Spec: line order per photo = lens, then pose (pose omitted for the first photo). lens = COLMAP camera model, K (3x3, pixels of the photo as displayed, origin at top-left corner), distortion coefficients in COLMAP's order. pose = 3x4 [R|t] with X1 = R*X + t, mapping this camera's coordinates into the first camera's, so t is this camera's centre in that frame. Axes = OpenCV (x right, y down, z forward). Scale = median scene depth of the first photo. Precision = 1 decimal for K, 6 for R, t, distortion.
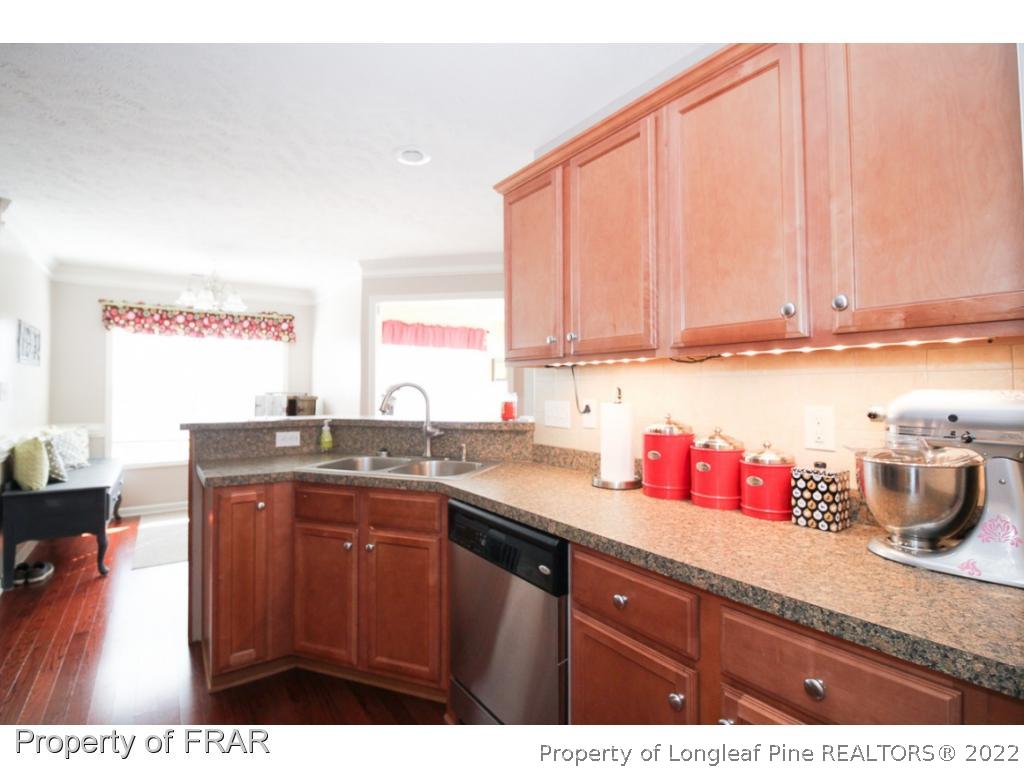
lens RADIAL K [[484.6, 0, 512.0], [0, 484.6, 384.0], [0, 0, 1]] dist [-0.001214, -0.000171]
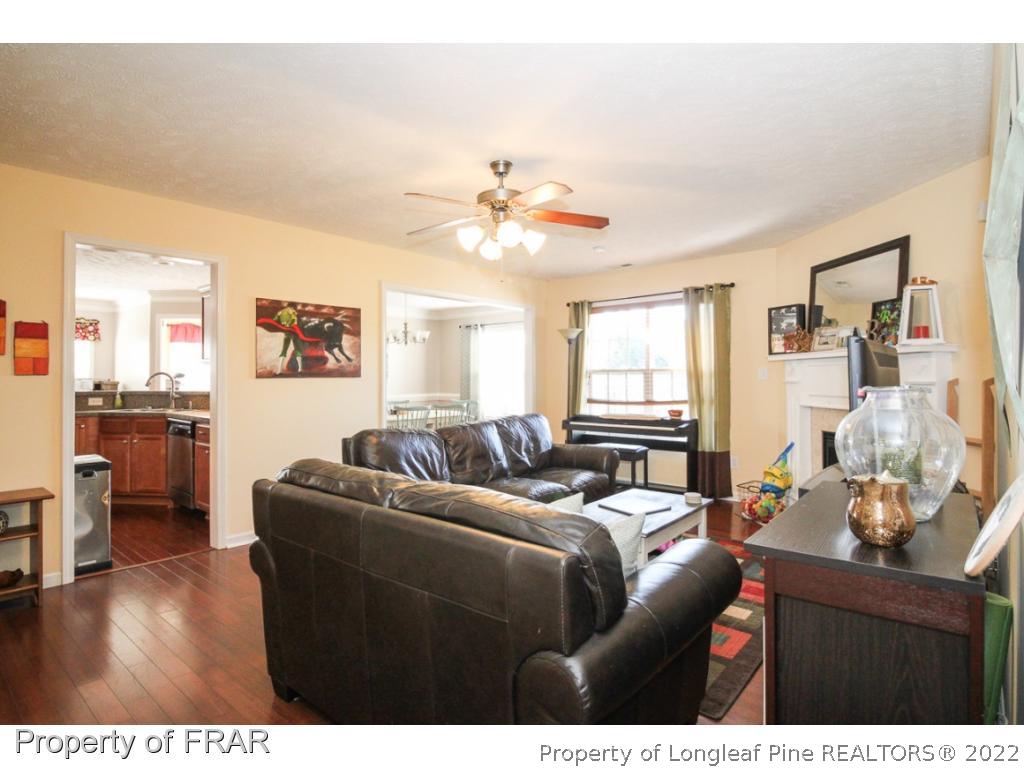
lens RADIAL K [[540.7, 0, 512.2], [0, 540.7, 372.9], [0, 0, 1]] dist [-0.001677, -0.000447]
pose [[0.973796, -0.003504, 0.227394, 0.351109], [0.002577, 0.999987, 0.004370, -0.003195], [-0.227407, -0.003669, 0.973793, -0.776608]]
